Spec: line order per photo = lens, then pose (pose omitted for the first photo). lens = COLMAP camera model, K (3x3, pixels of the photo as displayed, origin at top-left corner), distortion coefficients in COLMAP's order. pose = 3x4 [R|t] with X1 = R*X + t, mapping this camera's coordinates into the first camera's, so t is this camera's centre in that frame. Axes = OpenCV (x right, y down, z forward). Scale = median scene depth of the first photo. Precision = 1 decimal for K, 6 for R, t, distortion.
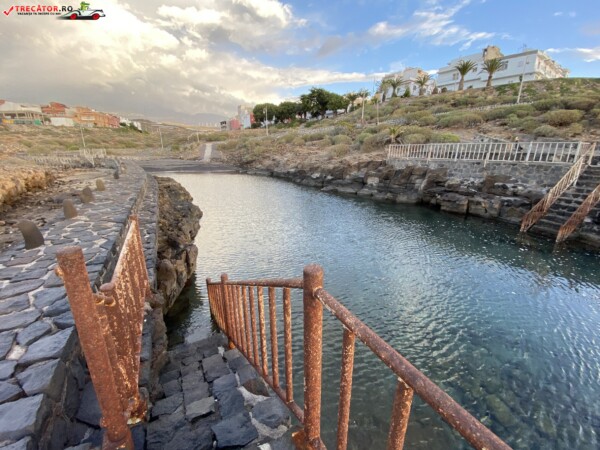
lens RADIAL K [[240.1, 0, 298.2], [0, 240.1, 228.4], [0, 0, 1]] dist [0.012904, -0.017978]
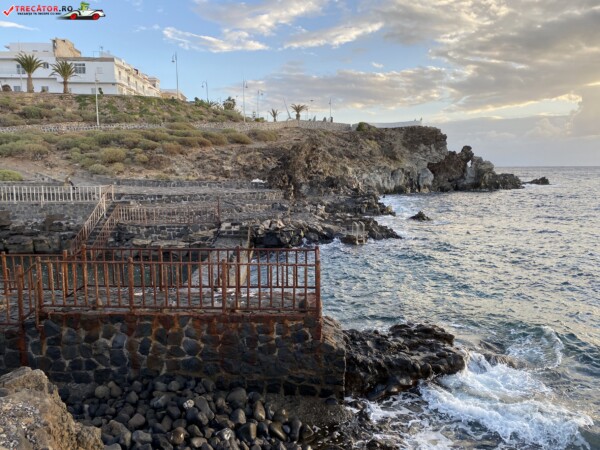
lens RADIAL K [[452.5, 0, 300.8], [0, 452.5, 221.0], [0, 0, 1]] dist [0.030350, -0.023229]
pose [[0.517431, -0.111356, 0.848449, -0.123782], [0.263626, 0.964017, -0.034250, 0.060175], [-0.814105, 0.241395, 0.528168, -0.341801]]
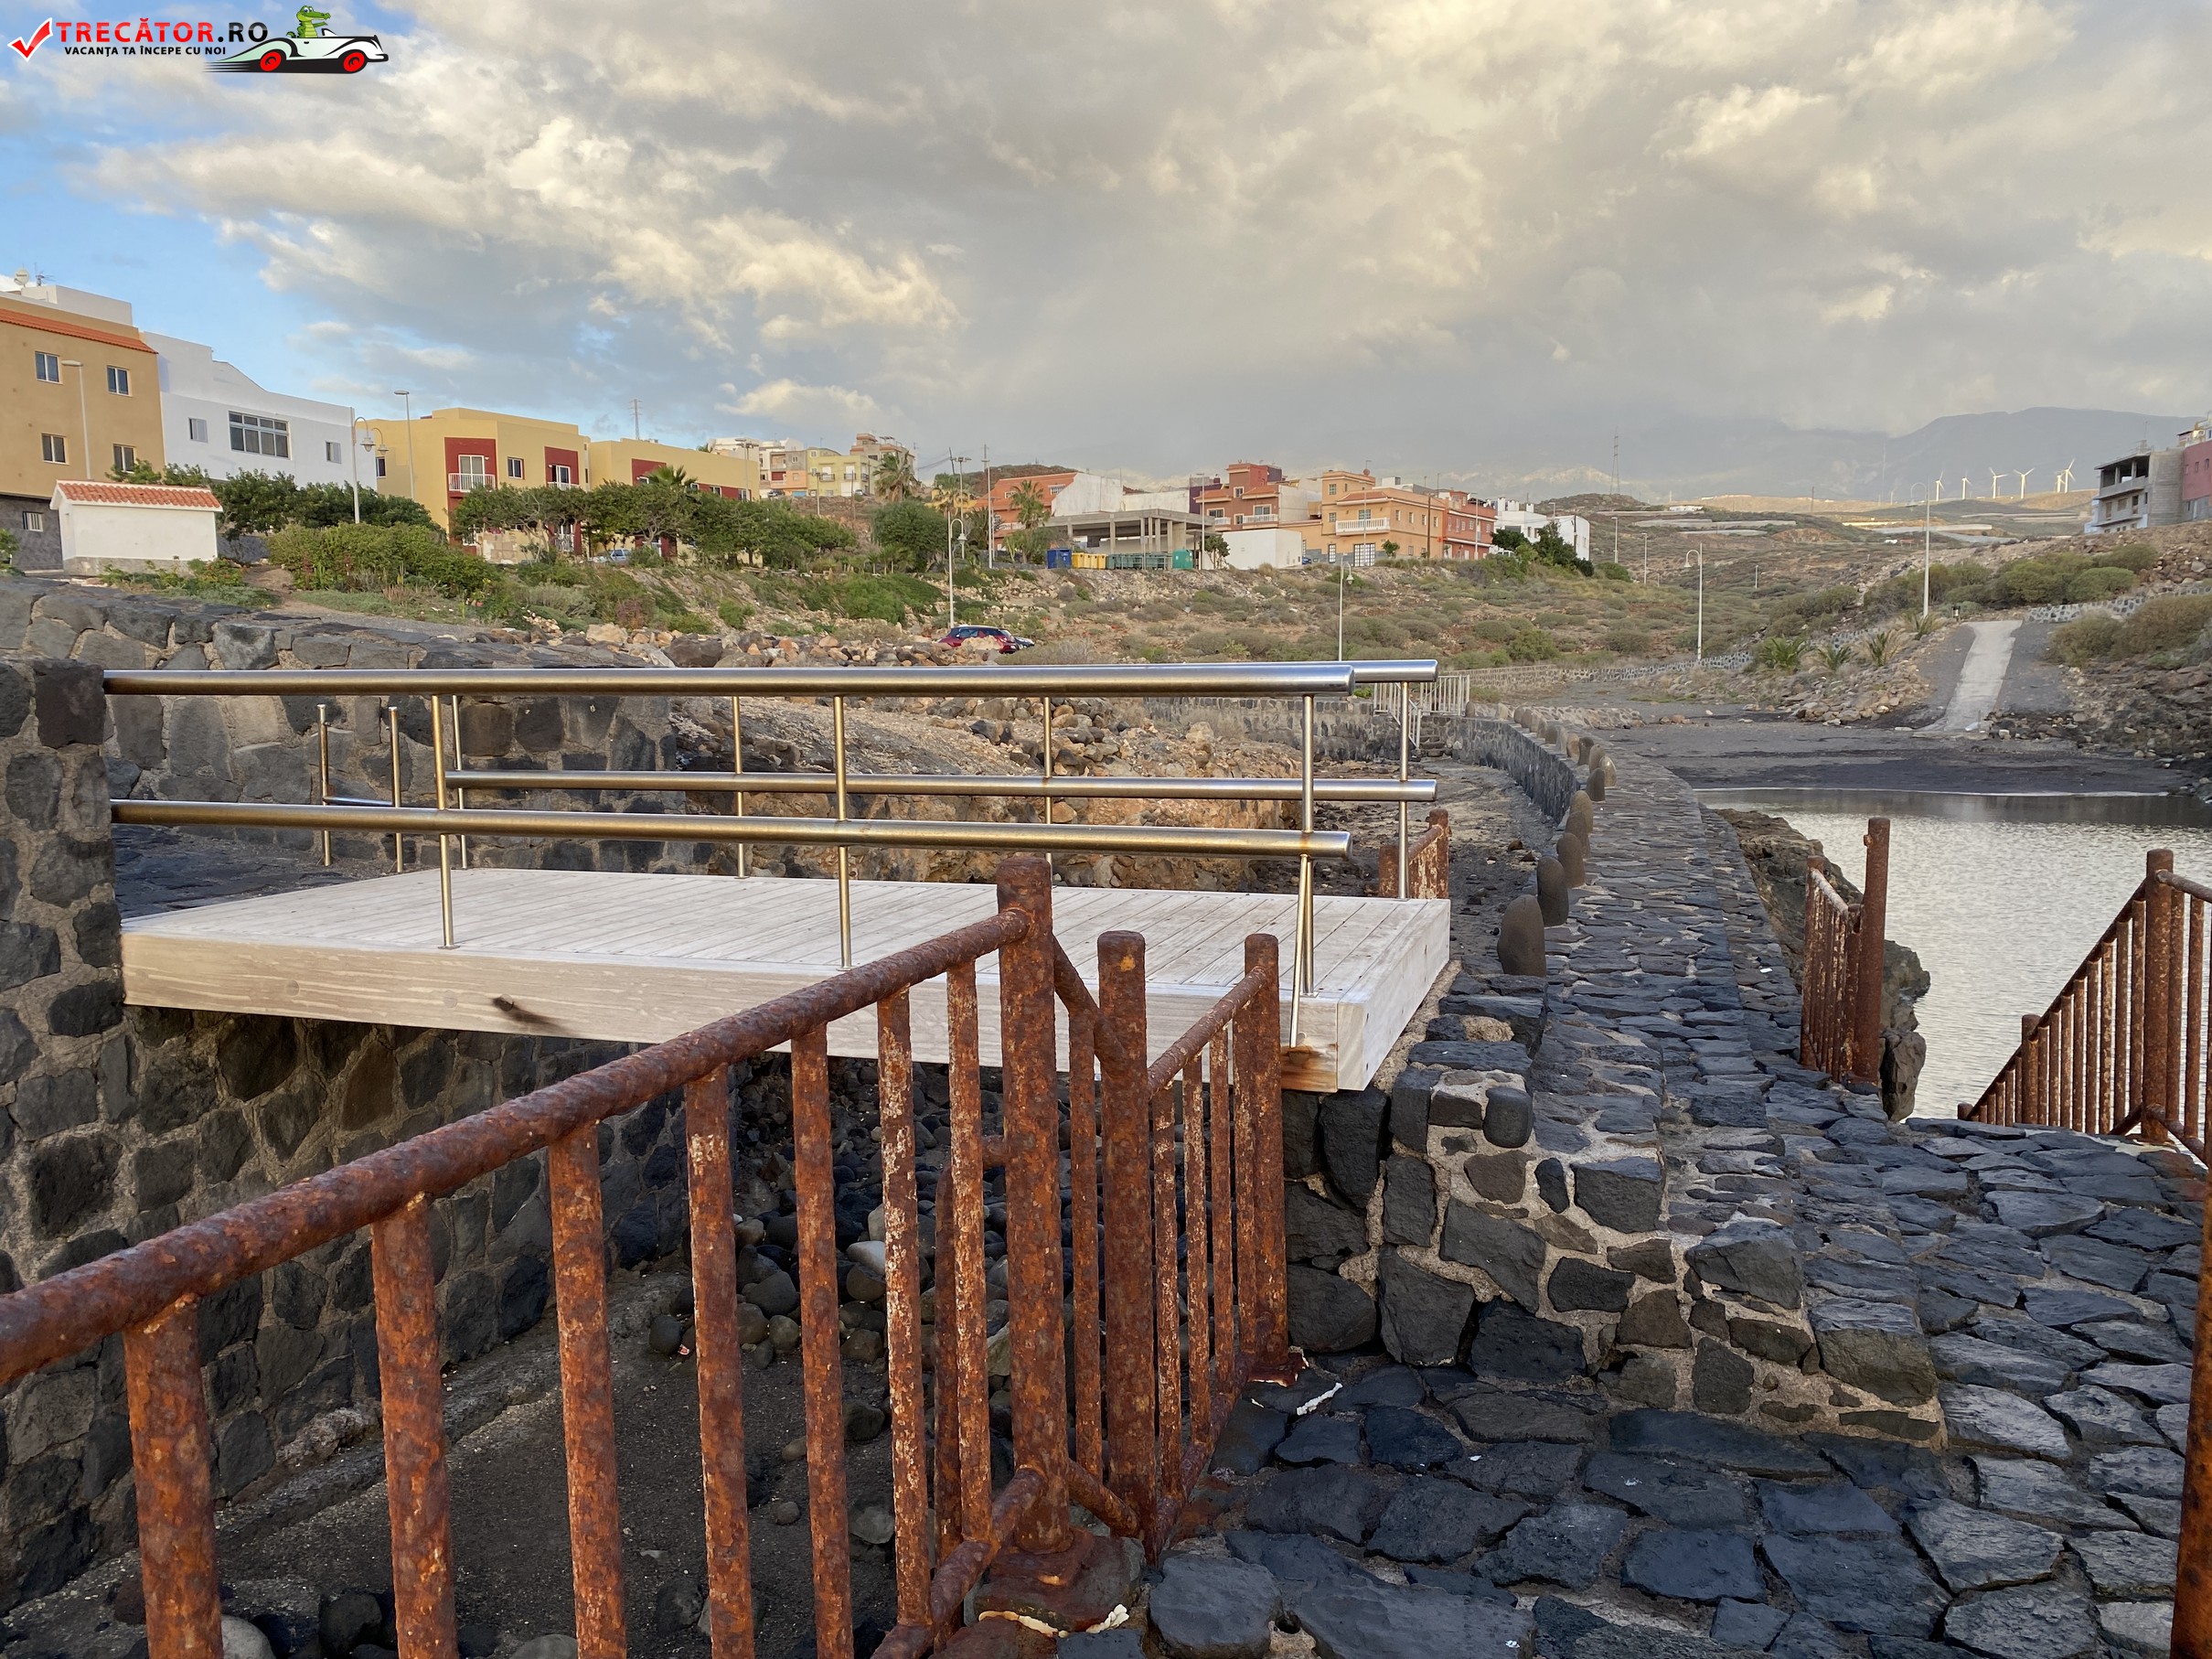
lens RADIAL K [[1668.2, 0, 1092.7], [0, 1668.2, 835.1], [0, 0, 1]] dist [0.030350, -0.023229]
pose [[0.678001, 0.047981, -0.733493, 0.049972], [-0.200071, 0.972239, -0.121337, 0.041956], [0.707309, 0.229018, 0.668779, -0.152472]]
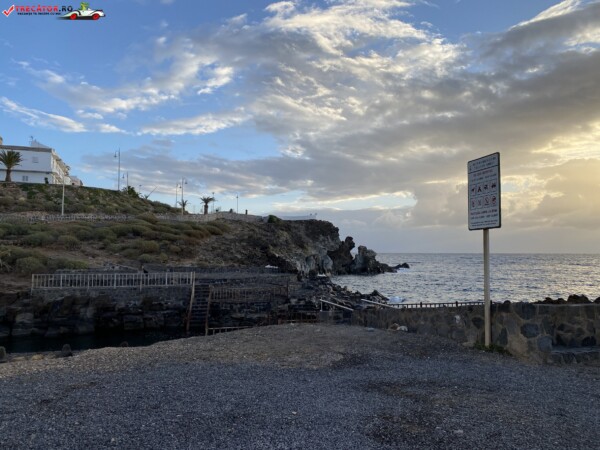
lens RADIAL K [[452.5, 0, 300.7], [0, 452.5, 222.5], [0, 0, 1]] dist [0.030350, -0.023229]
pose [[0.209753, 0.054815, 0.976217, -0.494382], [0.293050, 0.949003, -0.116253, -0.023672], [-0.932805, 0.310465, 0.182993, -0.125470]]
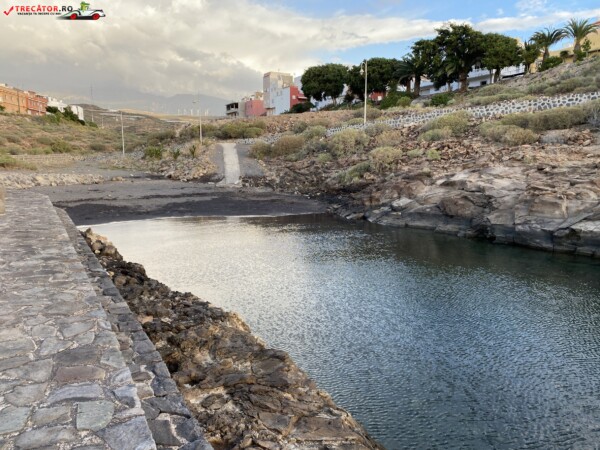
lens RADIAL K [[452.5, 0, 298.7], [0, 452.5, 221.6], [0, 0, 1]] dist [0.030350, -0.023229]
pose [[0.993937, 0.009438, -0.109545, -0.241698], [-0.027475, 0.986023, -0.164330, -0.122253], [0.106463, 0.166344, 0.980304, 0.354130]]
